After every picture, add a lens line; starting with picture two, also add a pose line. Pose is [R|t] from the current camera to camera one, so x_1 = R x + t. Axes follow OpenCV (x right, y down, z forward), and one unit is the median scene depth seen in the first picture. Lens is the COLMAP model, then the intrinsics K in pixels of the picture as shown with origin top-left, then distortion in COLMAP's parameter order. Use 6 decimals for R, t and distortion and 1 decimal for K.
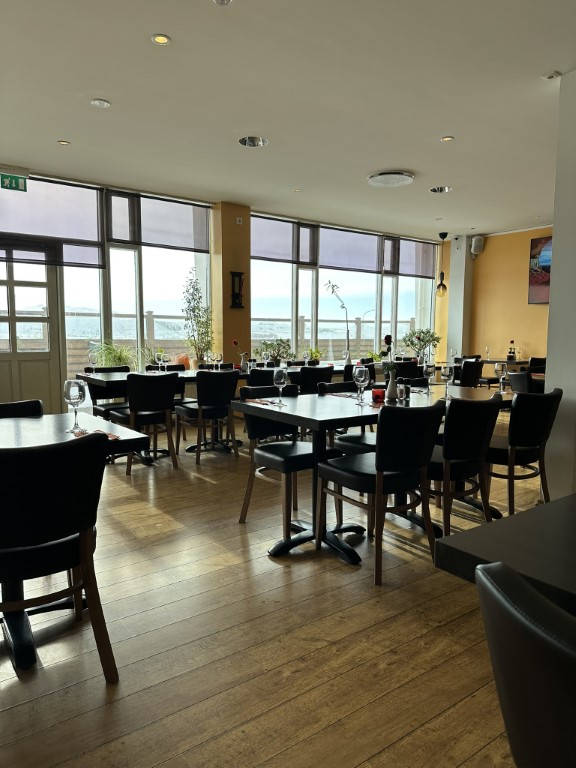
lens RADIAL K [[527.3, 0, 288.0], [0, 527.3, 384.0], [0, 0, 1]] dist [0.094183, 0.000431]
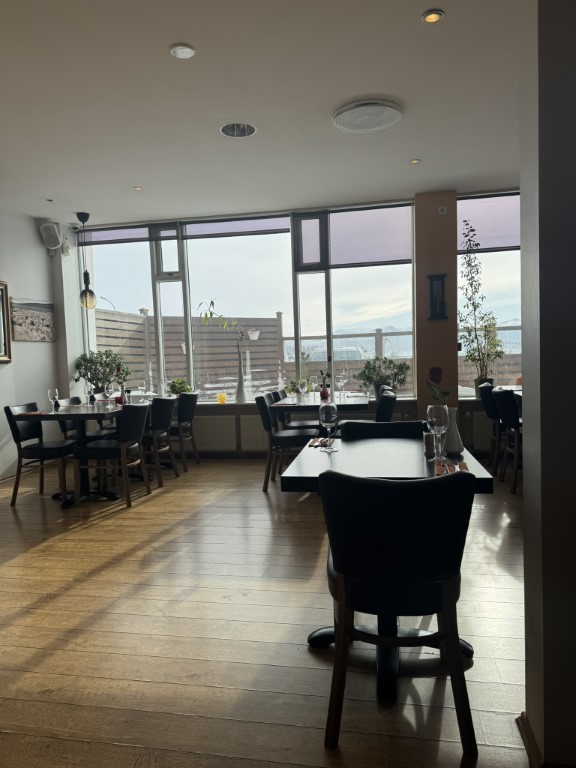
lens RADIAL K [[548.2, 0, 288.0], [0, 548.2, 384.0], [0, 0, 1]] dist [0.063551, 0.000741]
pose [[0.683233, 0.001857, -0.730198, 0.393893], [-0.023078, 0.999552, -0.019051, -0.025266], [0.729836, 0.029868, 0.682969, 0.290550]]
